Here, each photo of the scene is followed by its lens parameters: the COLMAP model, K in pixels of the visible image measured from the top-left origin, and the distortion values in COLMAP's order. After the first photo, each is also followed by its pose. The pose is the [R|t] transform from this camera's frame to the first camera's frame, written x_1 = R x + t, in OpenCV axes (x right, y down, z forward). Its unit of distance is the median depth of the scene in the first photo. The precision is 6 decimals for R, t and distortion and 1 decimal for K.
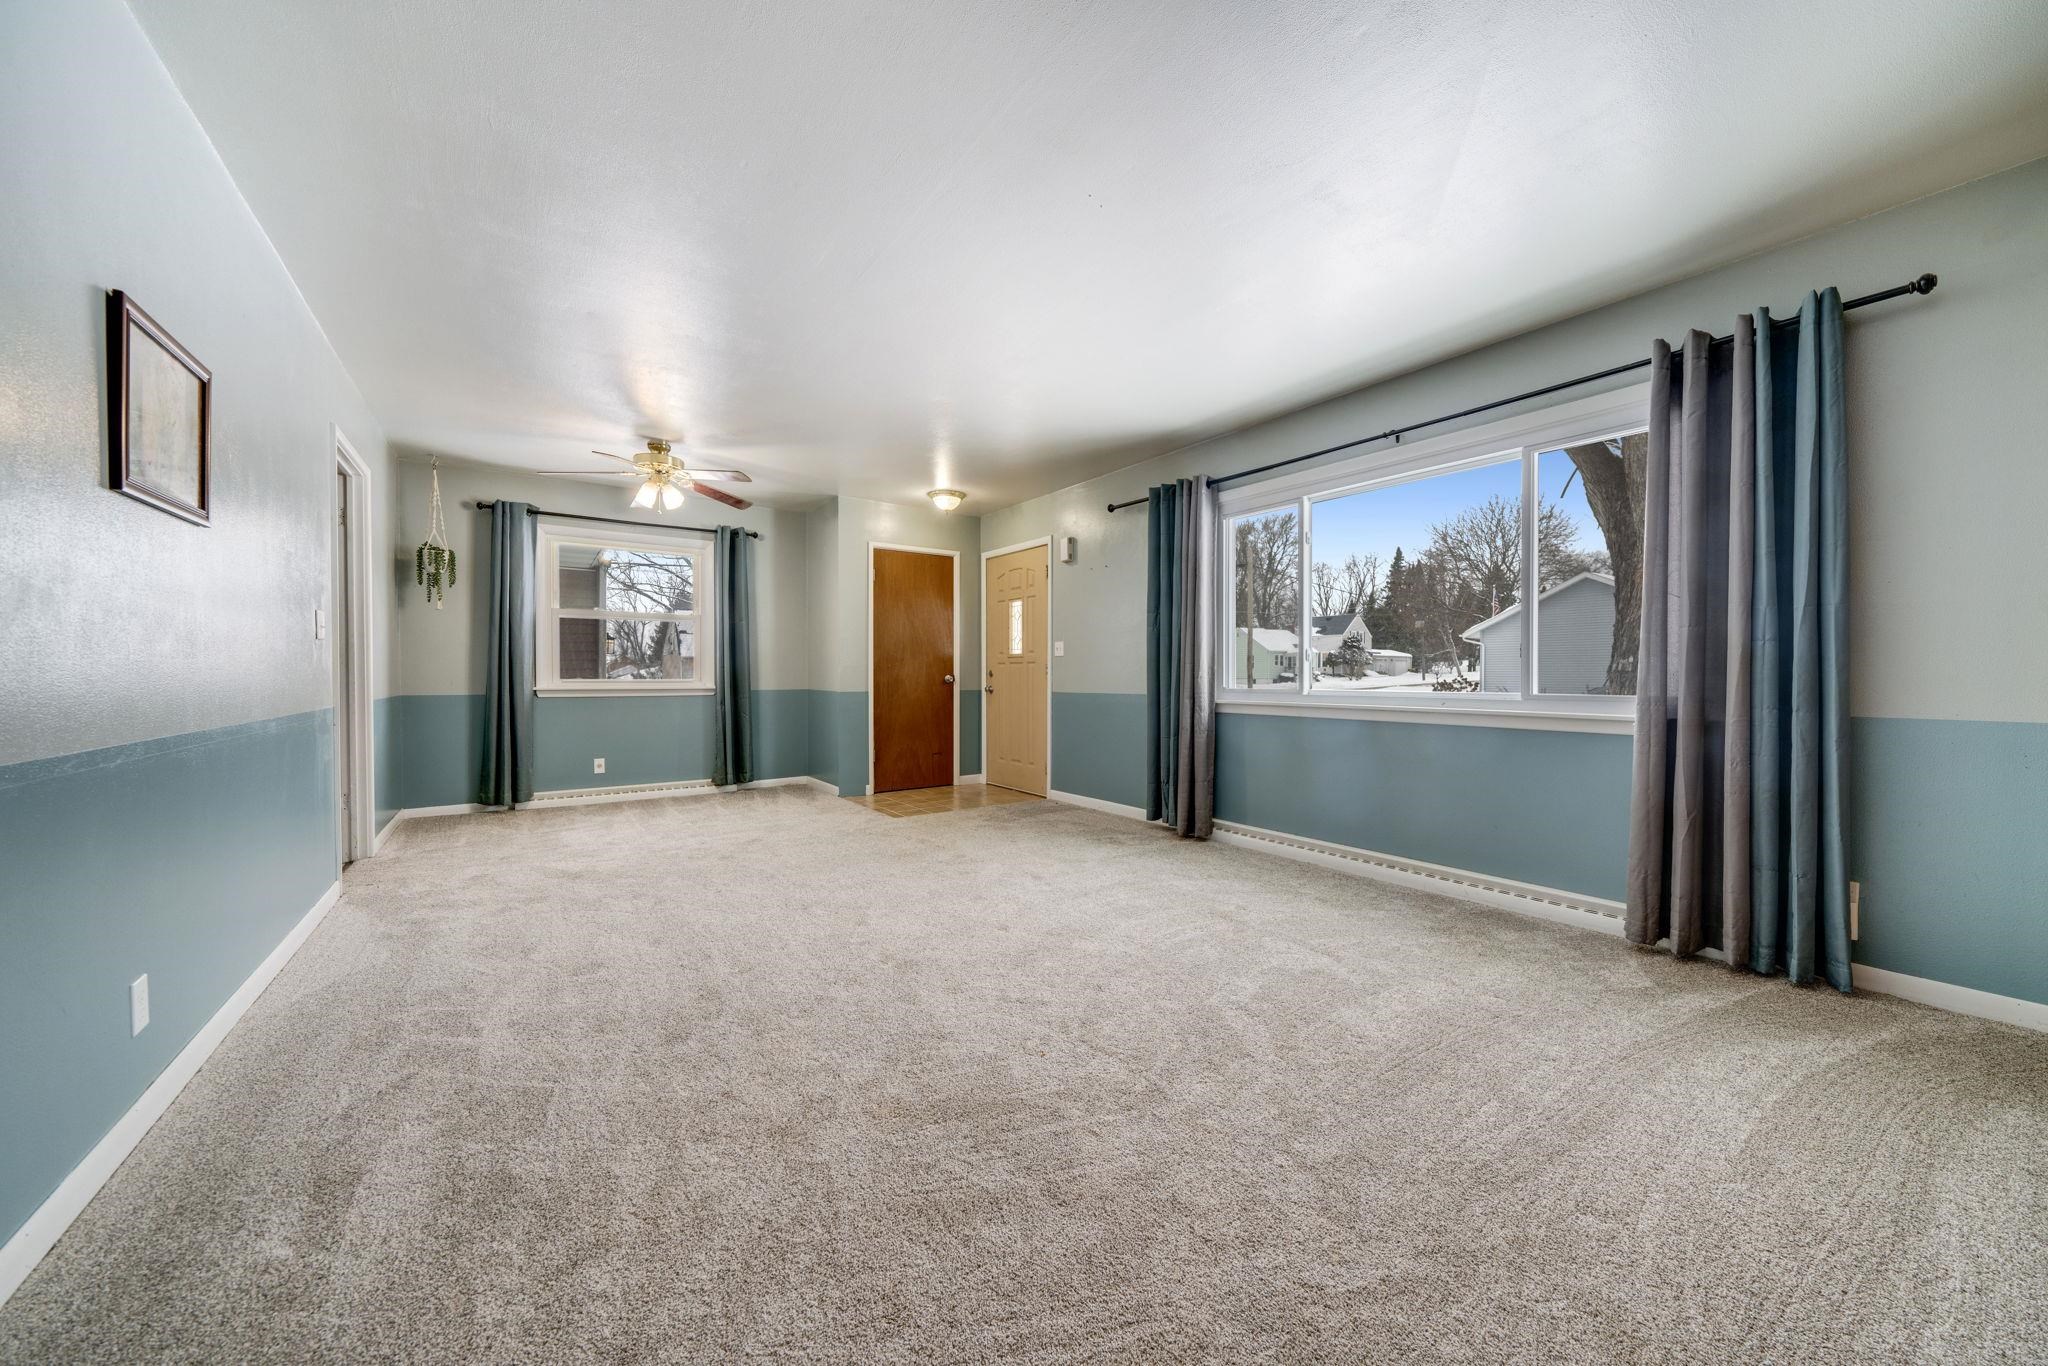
lens RADIAL K [[752.1, 0, 1045.1], [0, 752.1, 683.5], [0, 0, 1]] dist [0.000272, 0.000086]
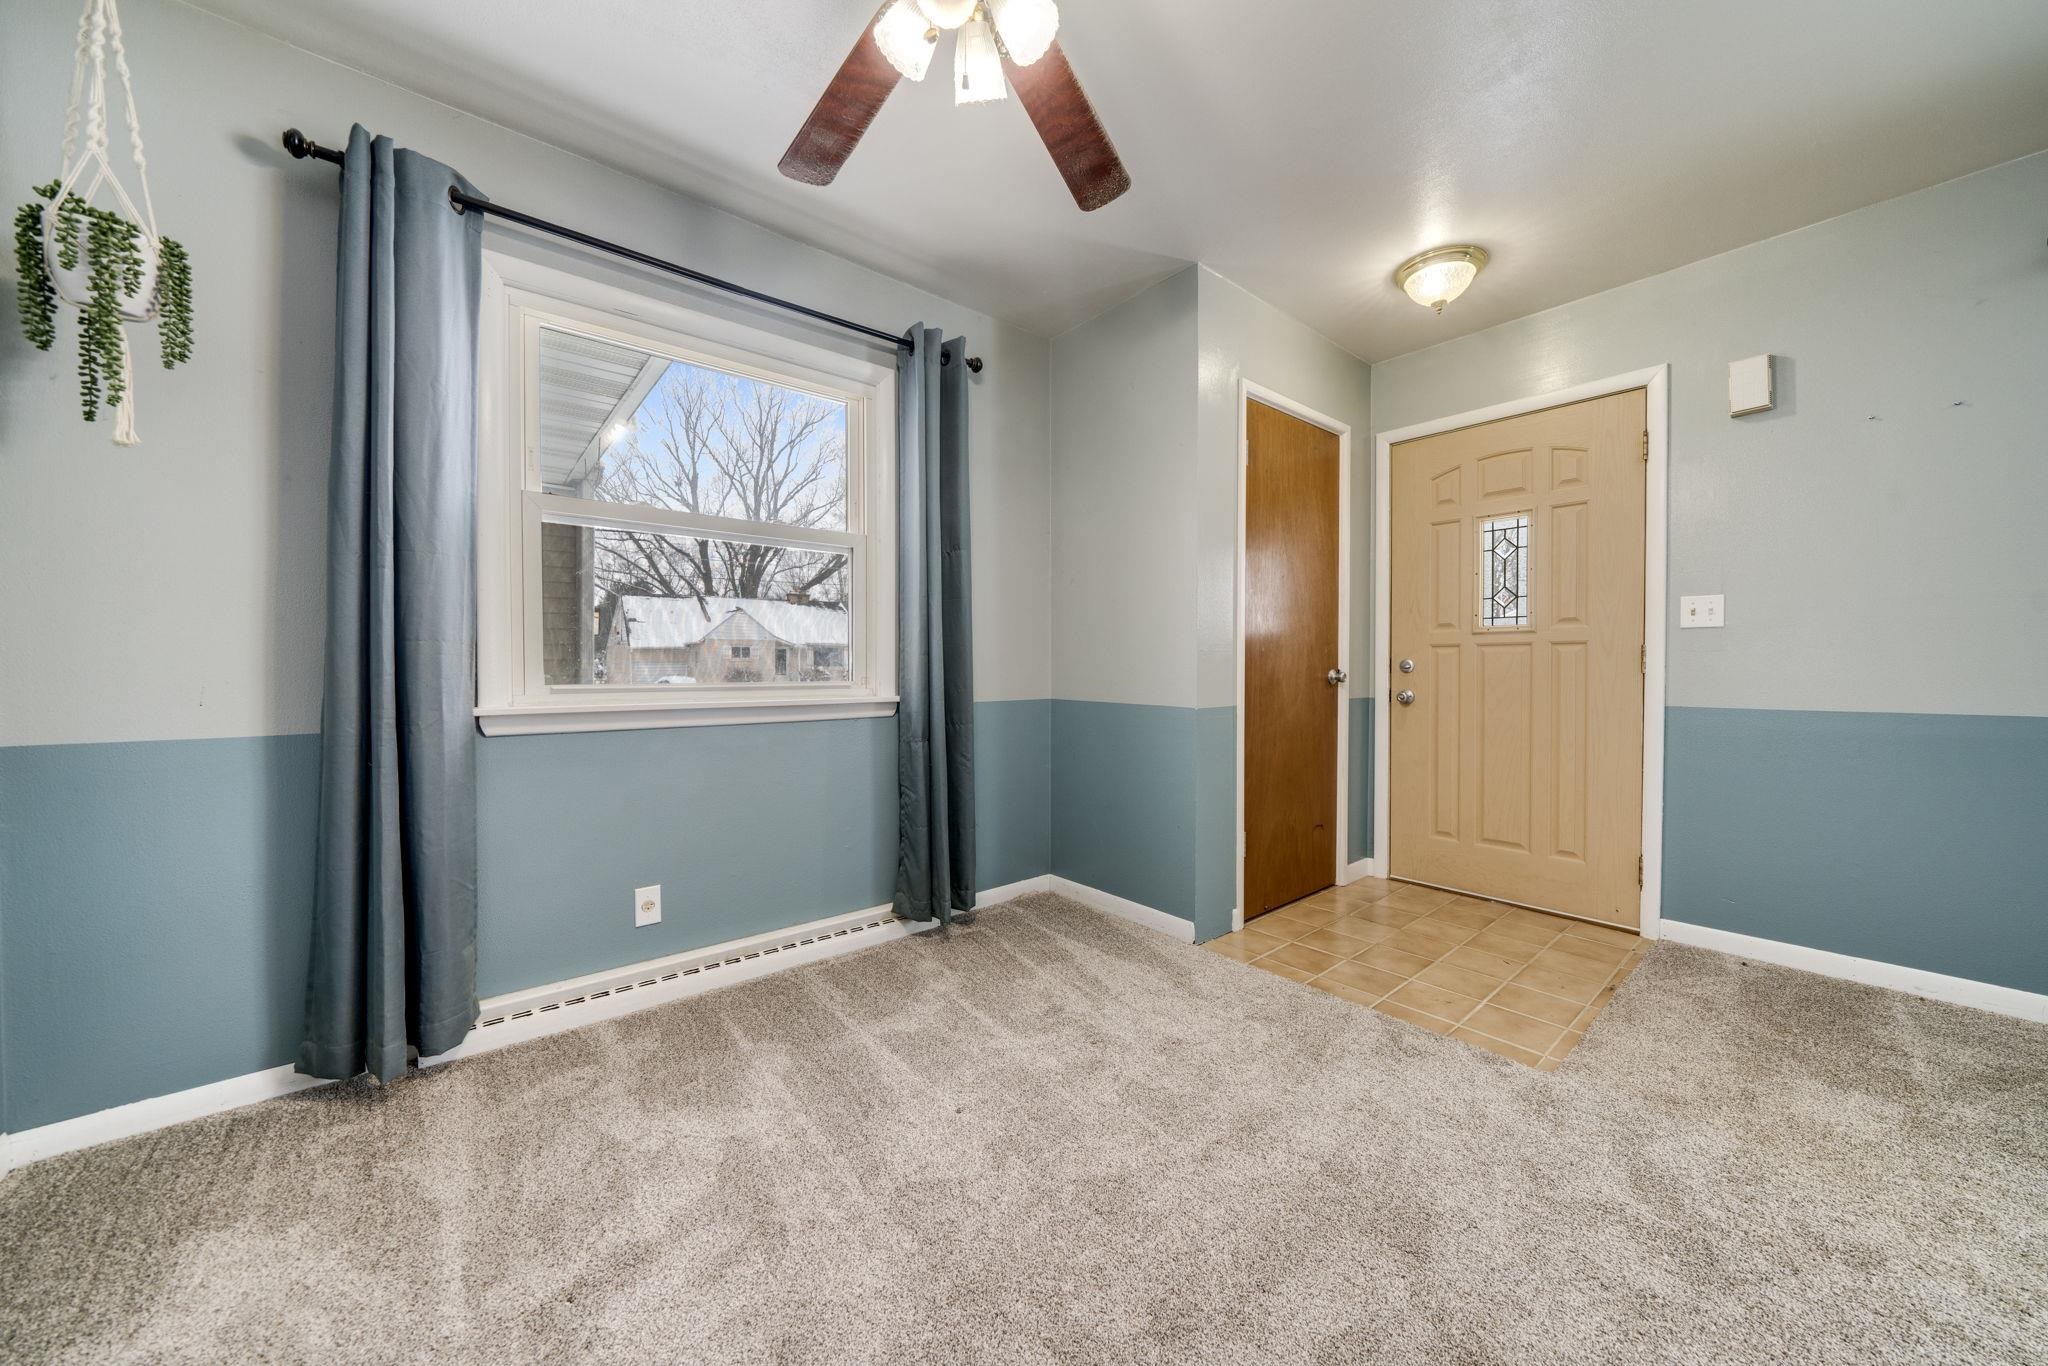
lens RADIAL K [[719.4, 0, 1033.4], [0, 719.4, 674.7], [0, 0, 1]] dist [-0.005326, 0.000219]
pose [[0.996913, -0.003821, 0.078418, -0.417813], [0.003742, 0.999992, 0.001156, -0.009948], [-0.078422, -0.000859, 0.996920, 0.606337]]
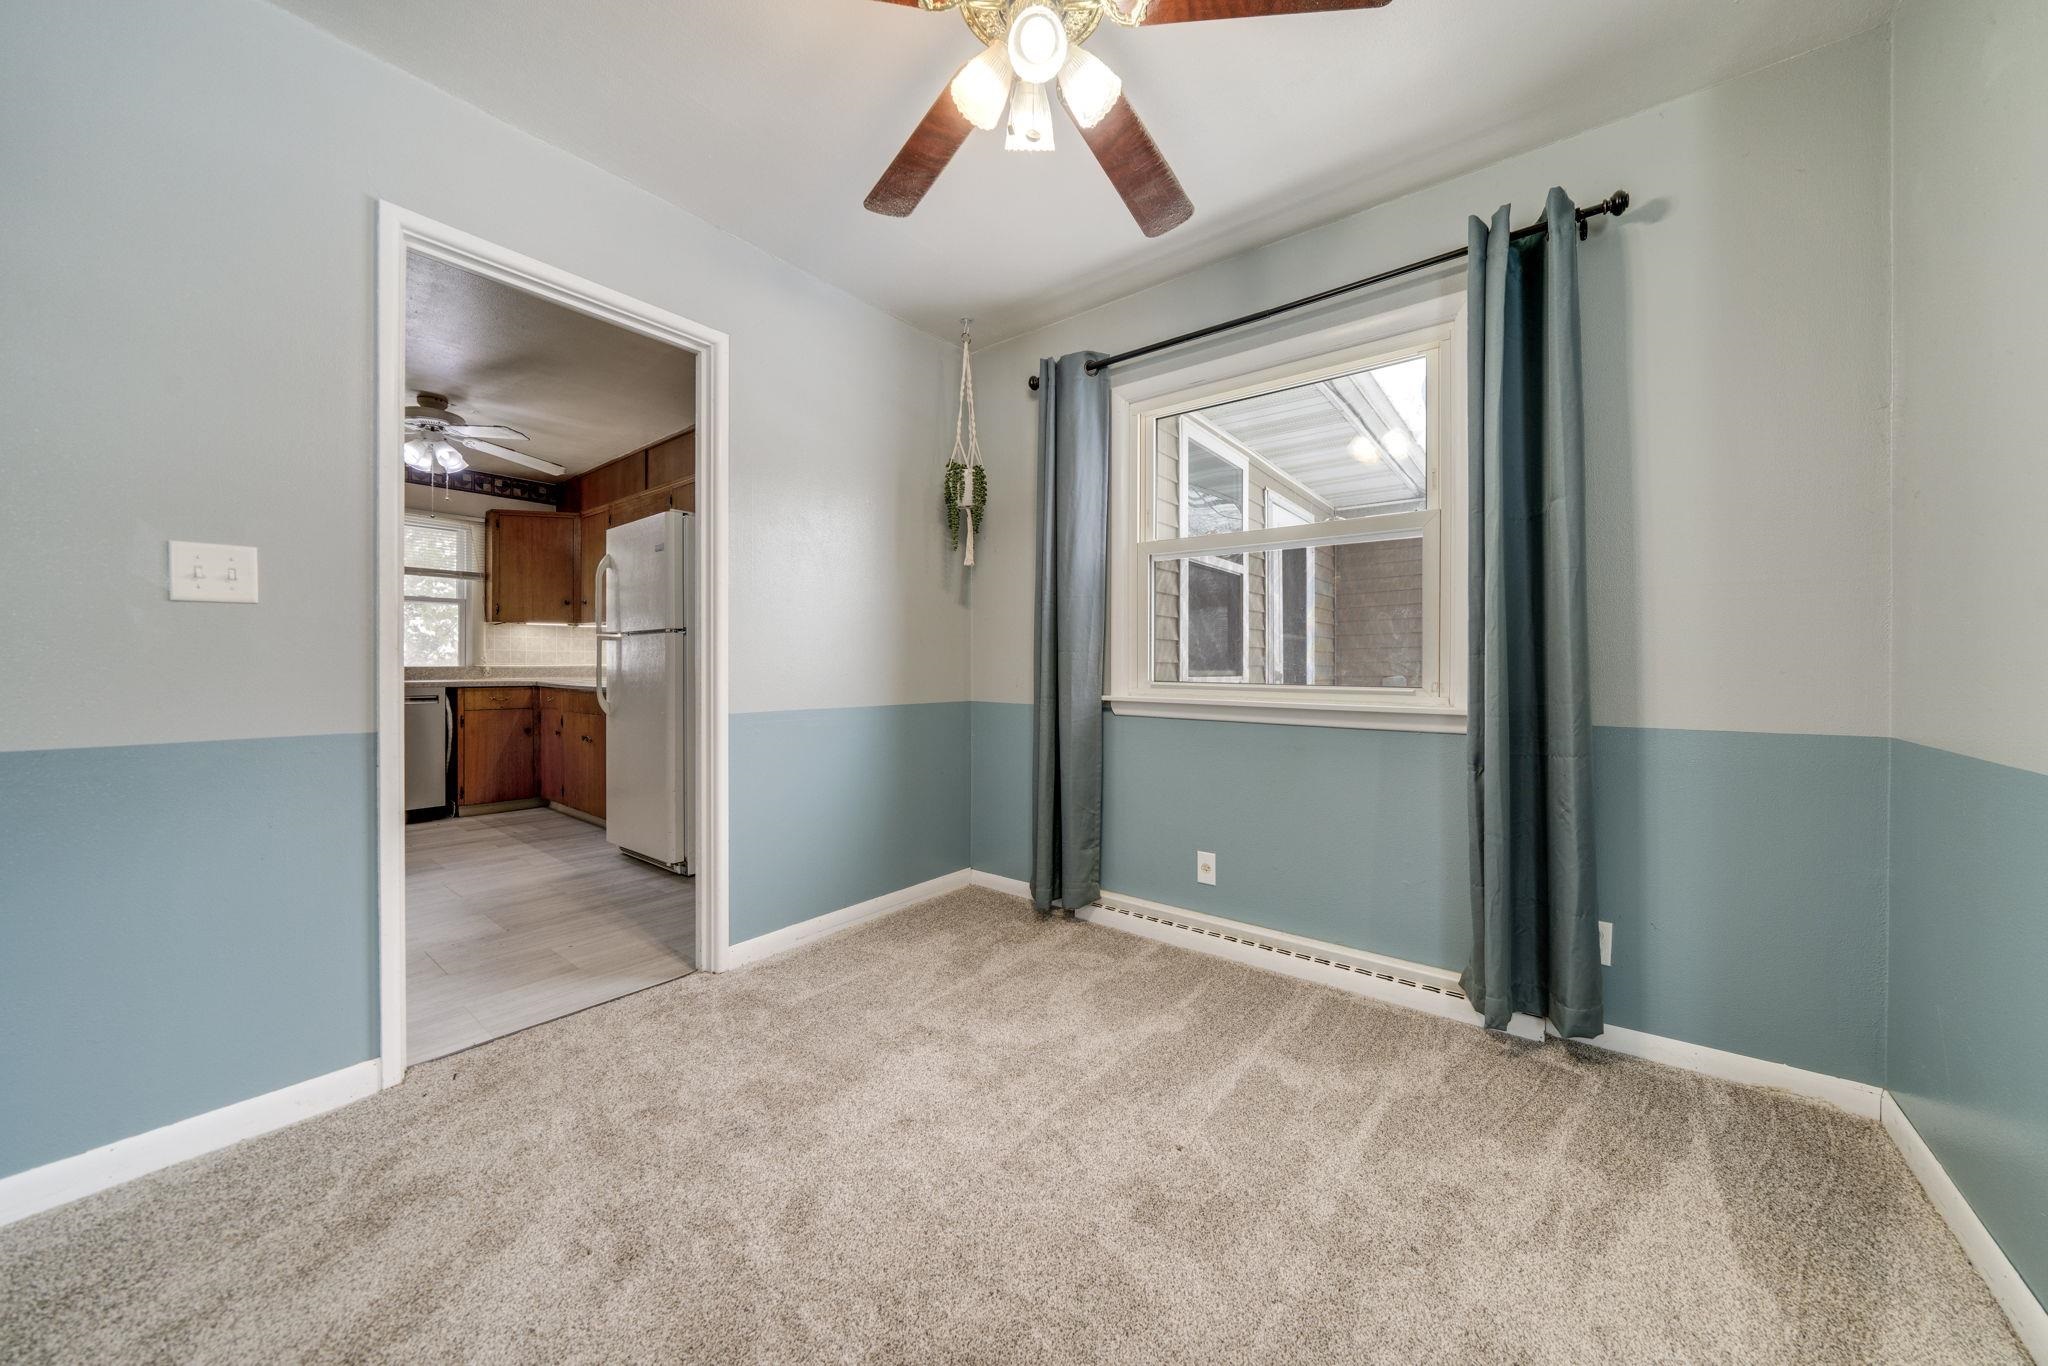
lens RADIAL K [[719.4, 0, 1033.4], [0, 719.4, 674.7], [0, 0, 1]] dist [-0.005326, 0.000219]
pose [[0.273361, 0.006346, -0.961891, -0.190555], [-0.018350, 0.999831, 0.001382, -0.009256], [0.961736, 0.017273, 0.273431, 0.764540]]
